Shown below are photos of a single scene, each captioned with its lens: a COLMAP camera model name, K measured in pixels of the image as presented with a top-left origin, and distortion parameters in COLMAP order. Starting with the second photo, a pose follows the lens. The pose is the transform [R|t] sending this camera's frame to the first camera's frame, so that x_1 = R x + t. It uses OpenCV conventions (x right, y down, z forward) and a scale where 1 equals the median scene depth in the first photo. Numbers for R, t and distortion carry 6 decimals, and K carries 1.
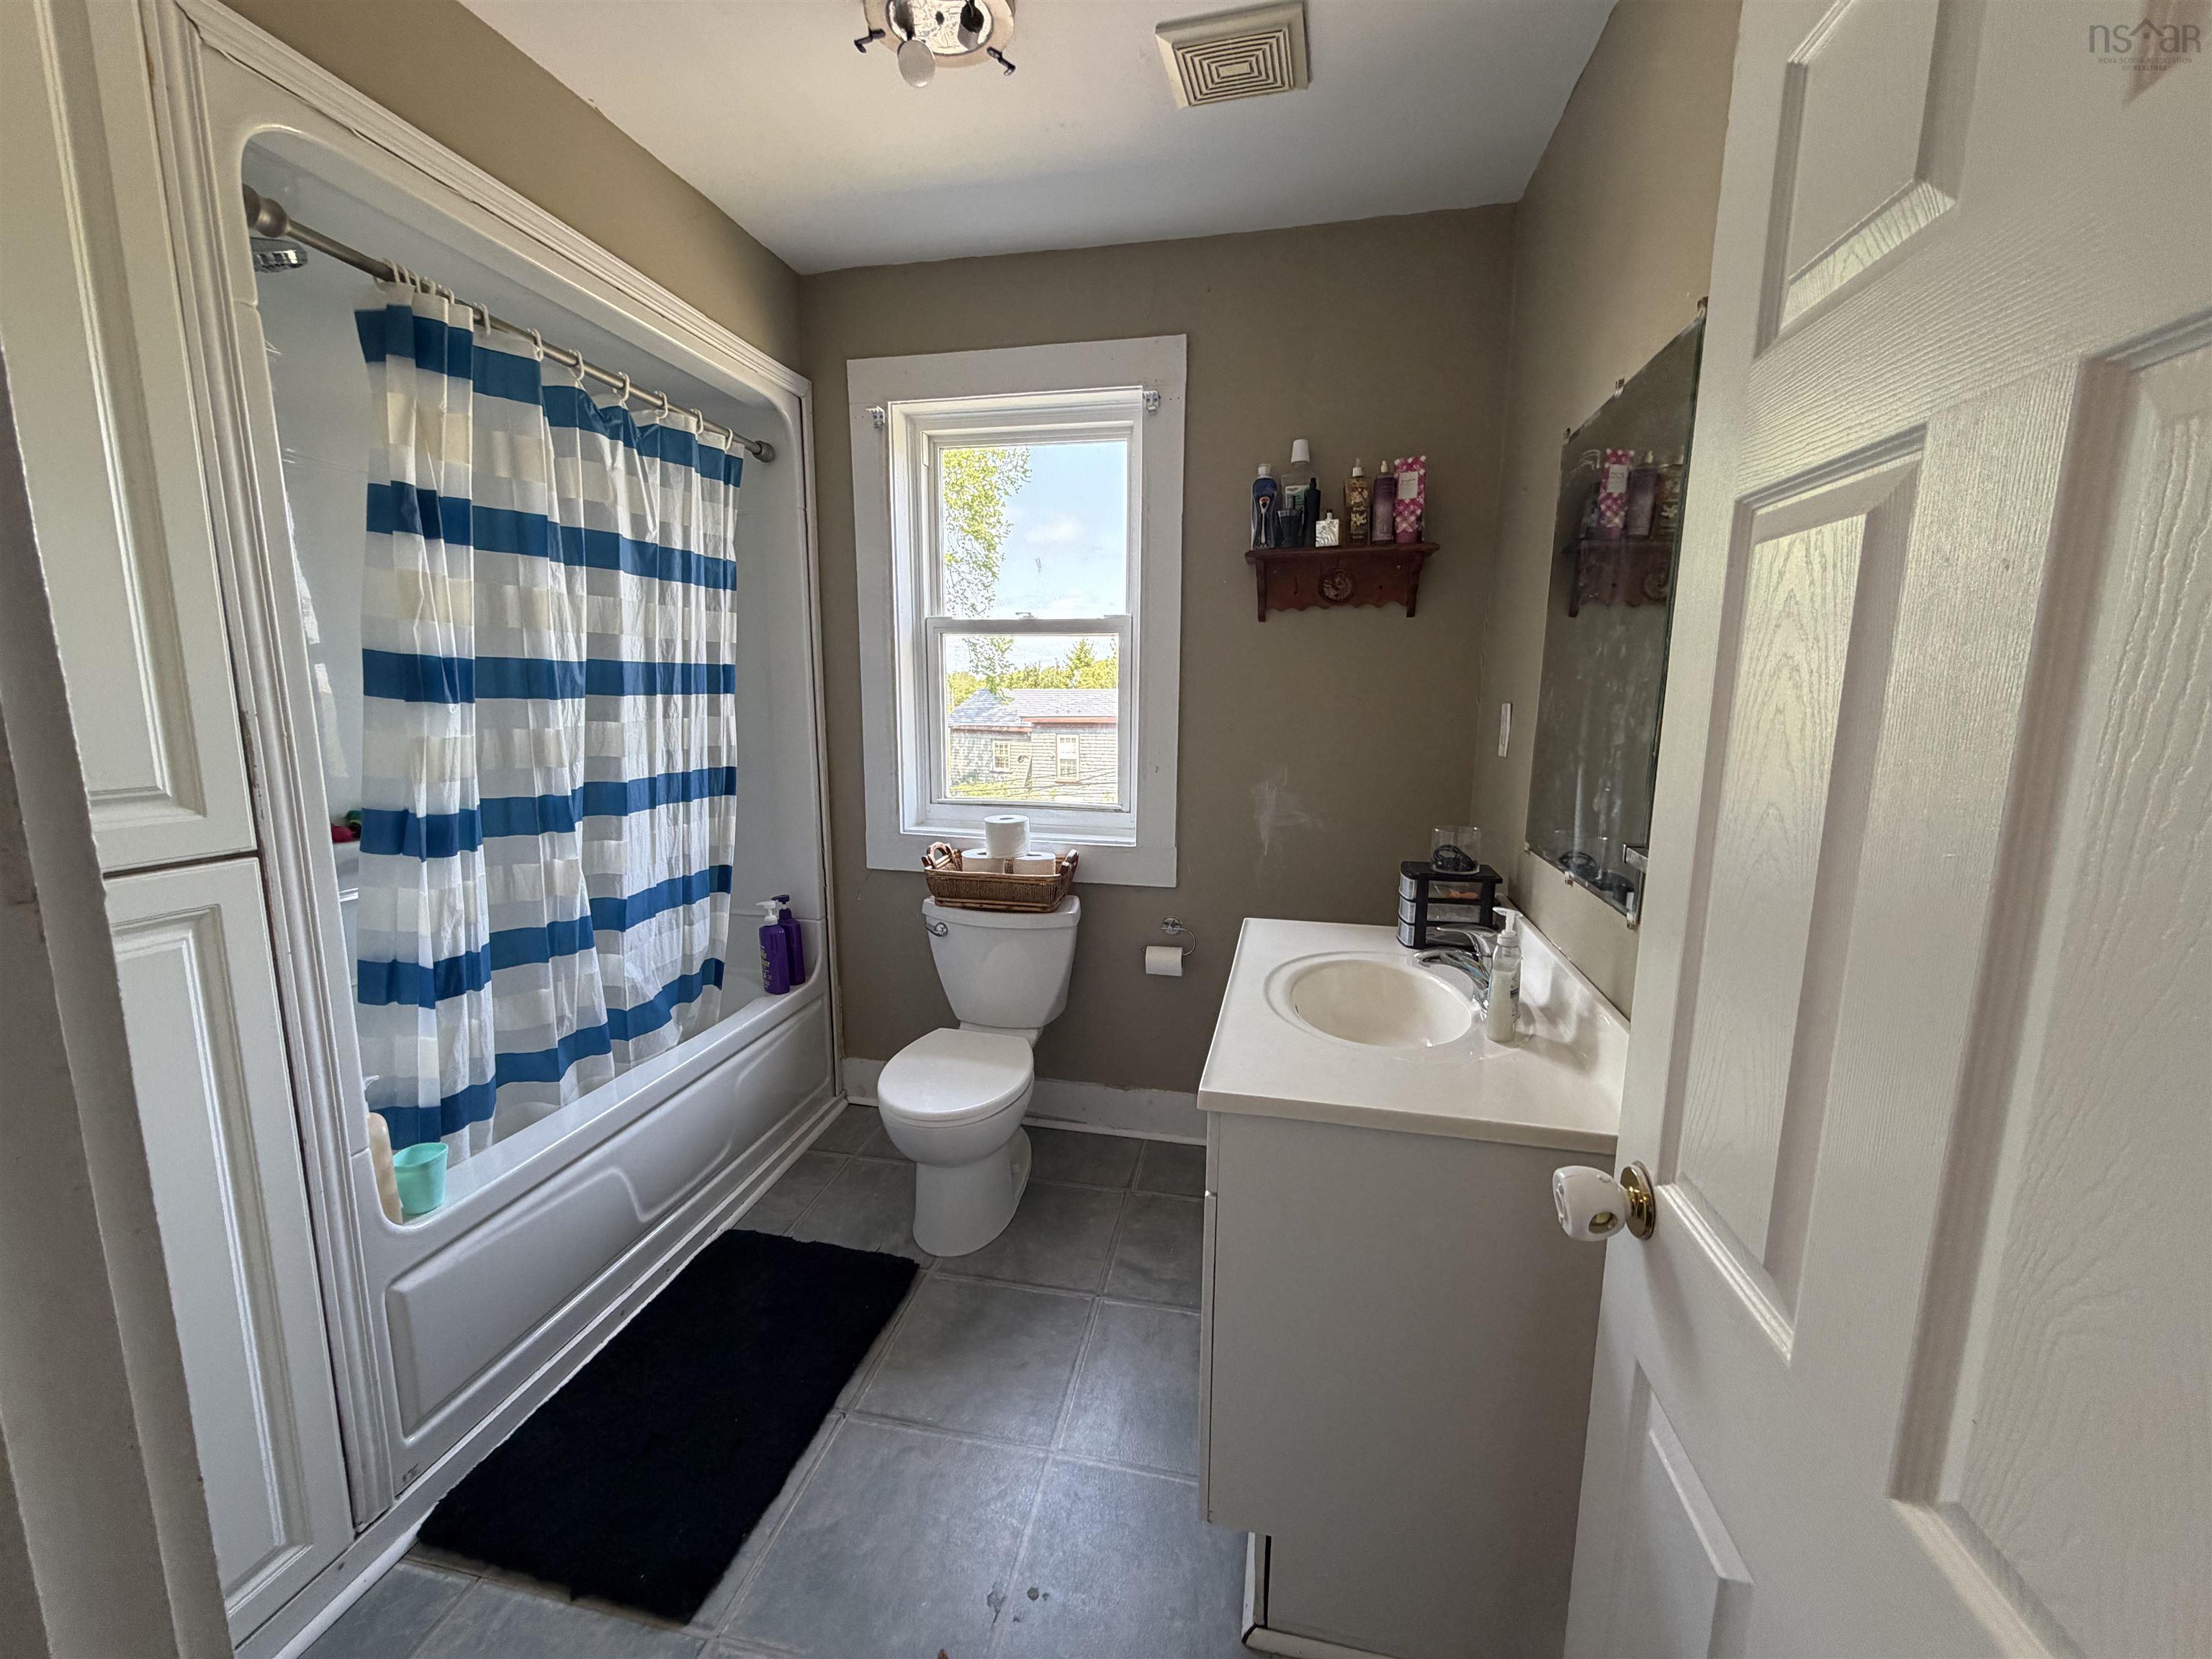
lens RADIAL K [[884.0, 0, 1105.5], [0, 884.0, 827.0], [0, 0, 1]] dist [-0.002002, -0.000022]
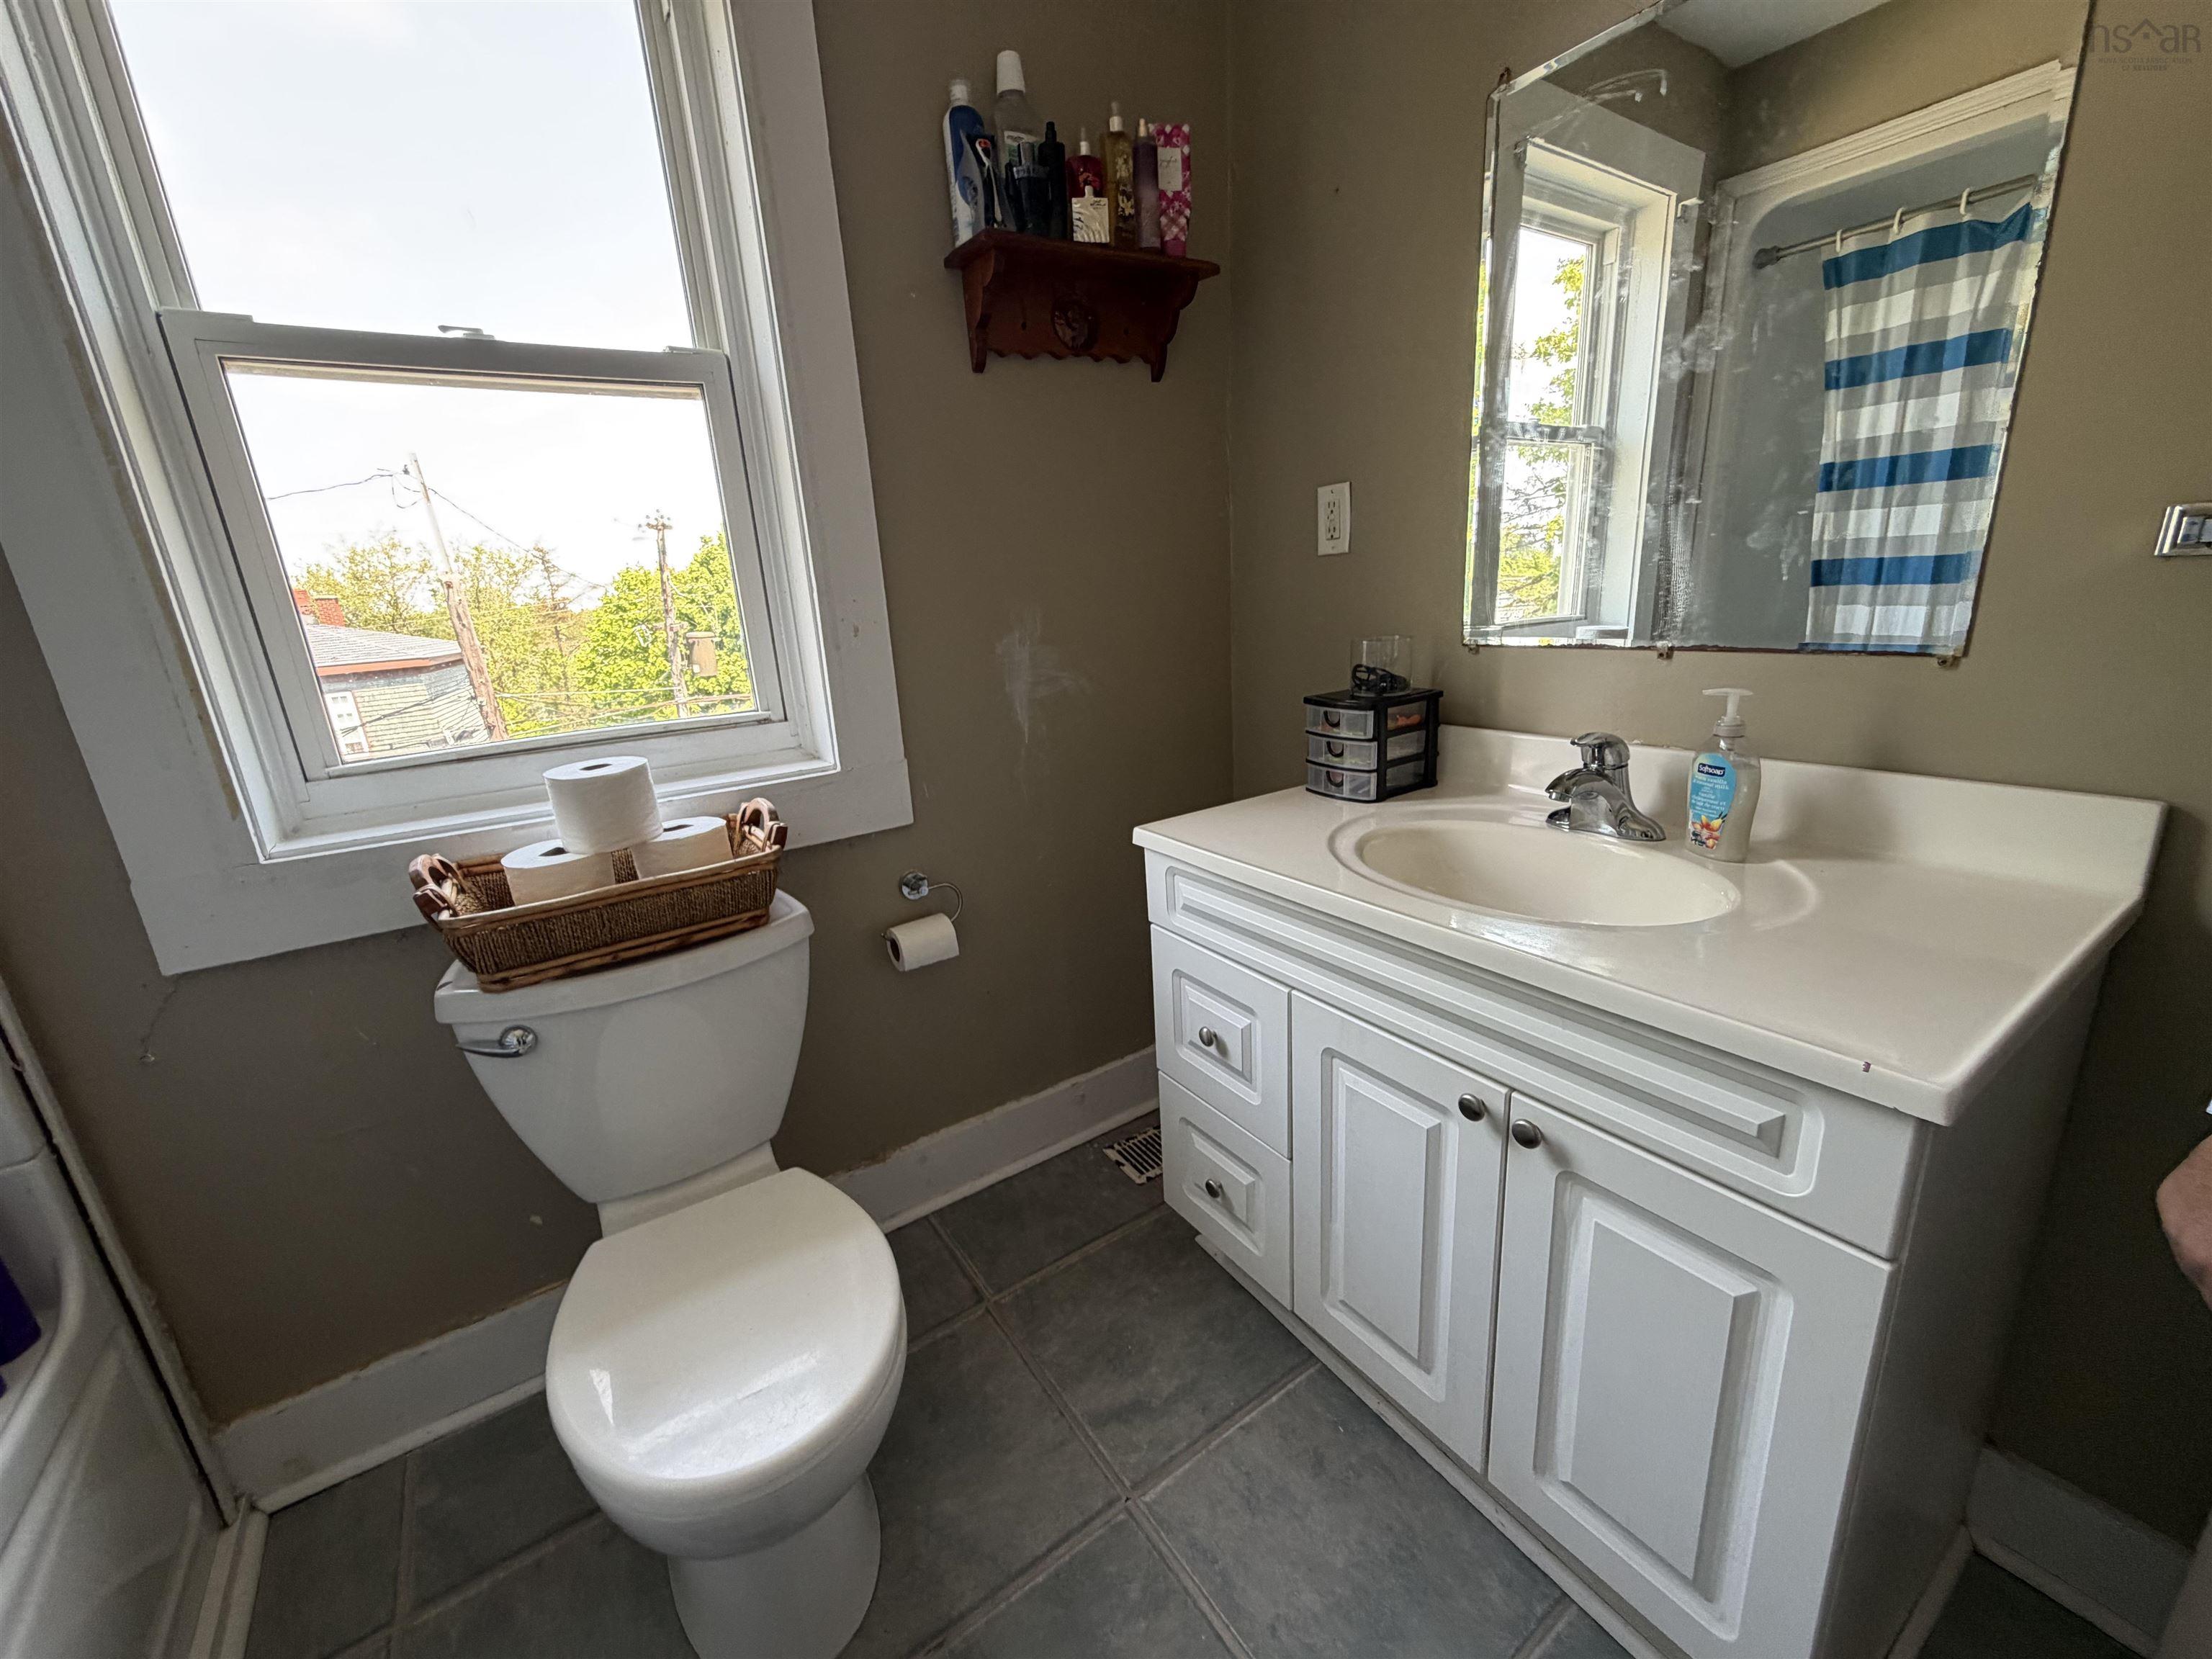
lens RADIAL K [[884.0, 0, 1109.4], [0, 884.0, 834.7], [0, 0, 1]] dist [-0.002002, -0.000022]
pose [[0.681001, -0.251303, 0.687811, -0.267311], [0.180904, 0.967892, 0.174523, -0.007933], [-0.709585, 0.005577, 0.704598, 0.487586]]
